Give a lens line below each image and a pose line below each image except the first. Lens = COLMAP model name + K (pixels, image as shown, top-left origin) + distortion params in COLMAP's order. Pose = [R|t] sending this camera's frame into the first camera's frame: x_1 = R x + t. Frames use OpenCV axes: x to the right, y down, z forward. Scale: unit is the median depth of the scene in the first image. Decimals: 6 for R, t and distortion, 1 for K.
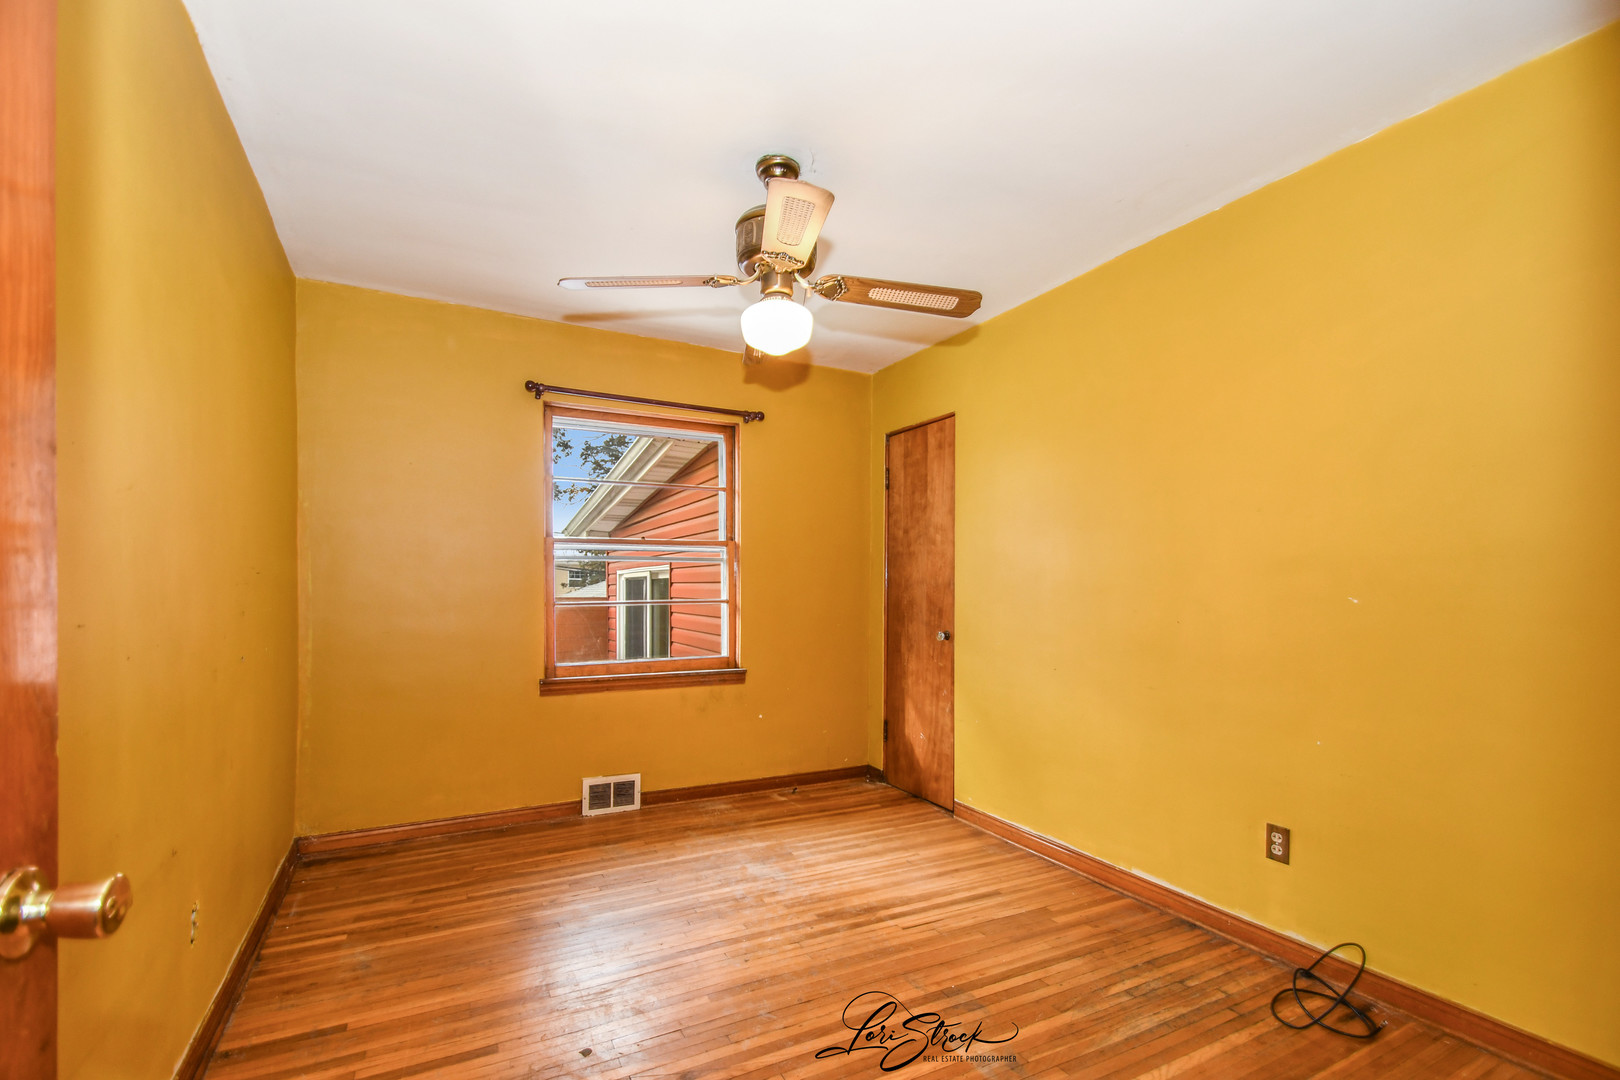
lens RADIAL K [[721.3, 0, 796.1], [0, 721.3, 589.6], [0, 0, 1]] dist [-0.013492, -0.000497]
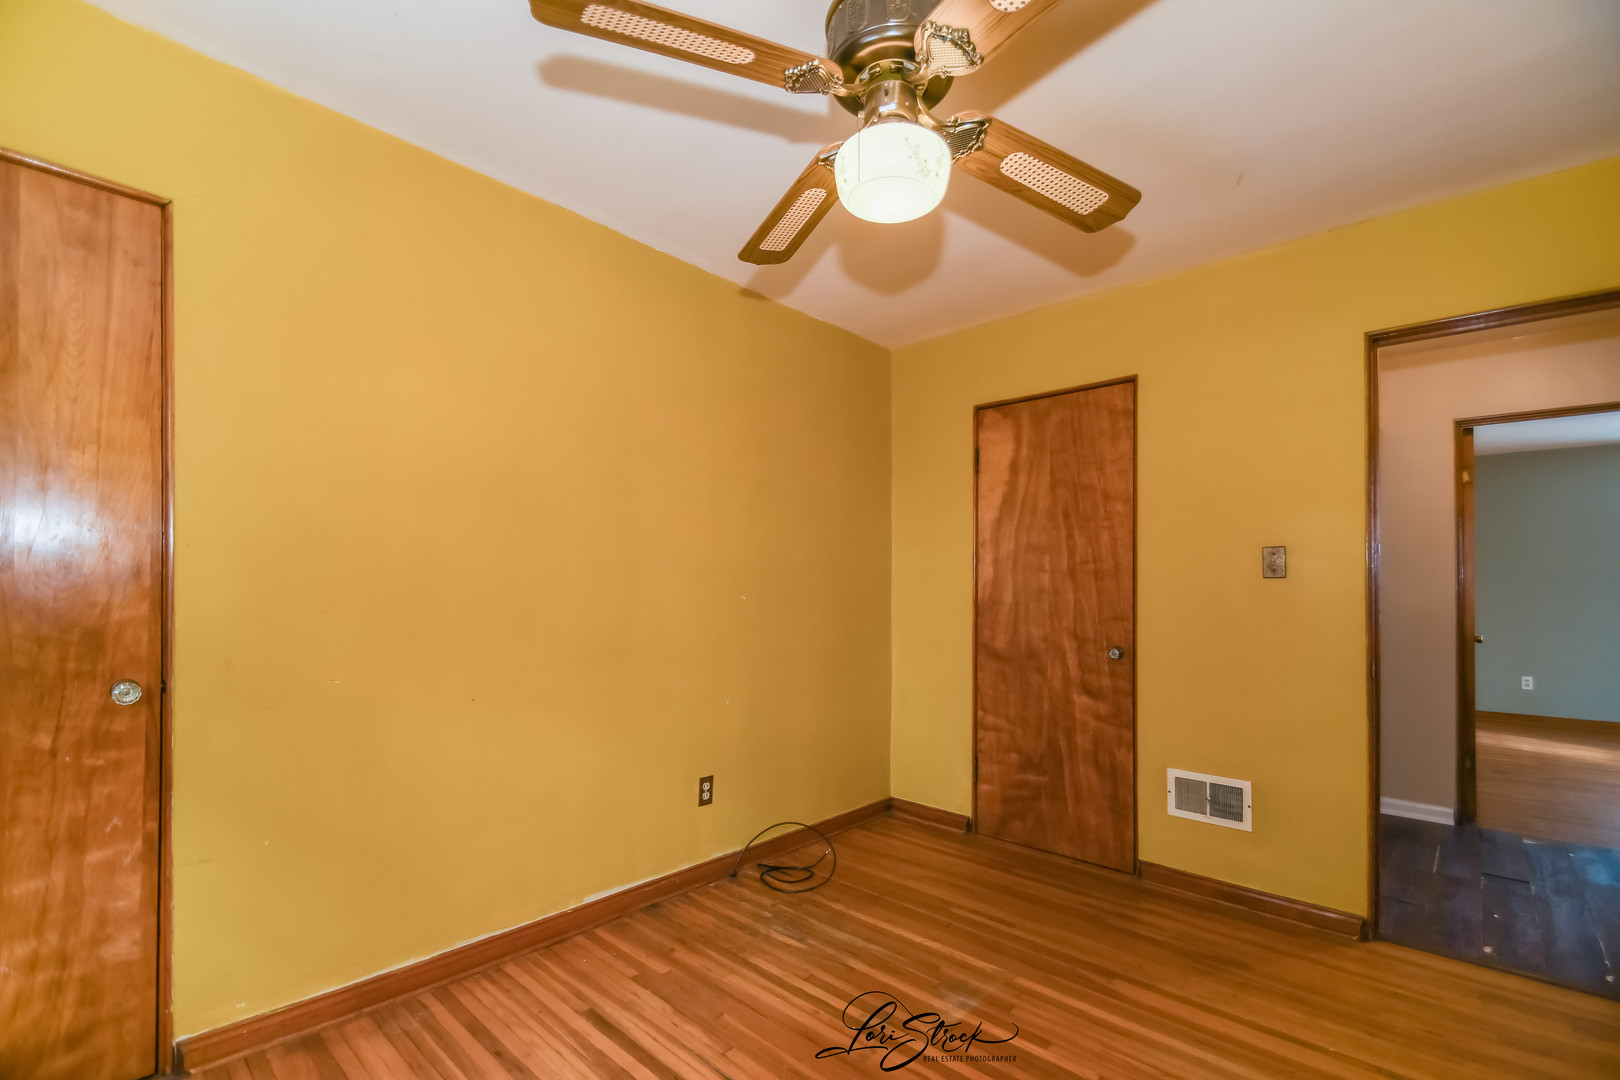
lens RADIAL K [[721.3, 0, 795.6], [0, 721.3, 579.4], [0, 0, 1]] dist [-0.013492, -0.000497]
pose [[-0.343967, 0.006136, 0.938962, -0.503951], [-0.006129, 0.999943, -0.008780, -0.003833], [-0.938962, -0.008775, -0.343910, 1.147625]]
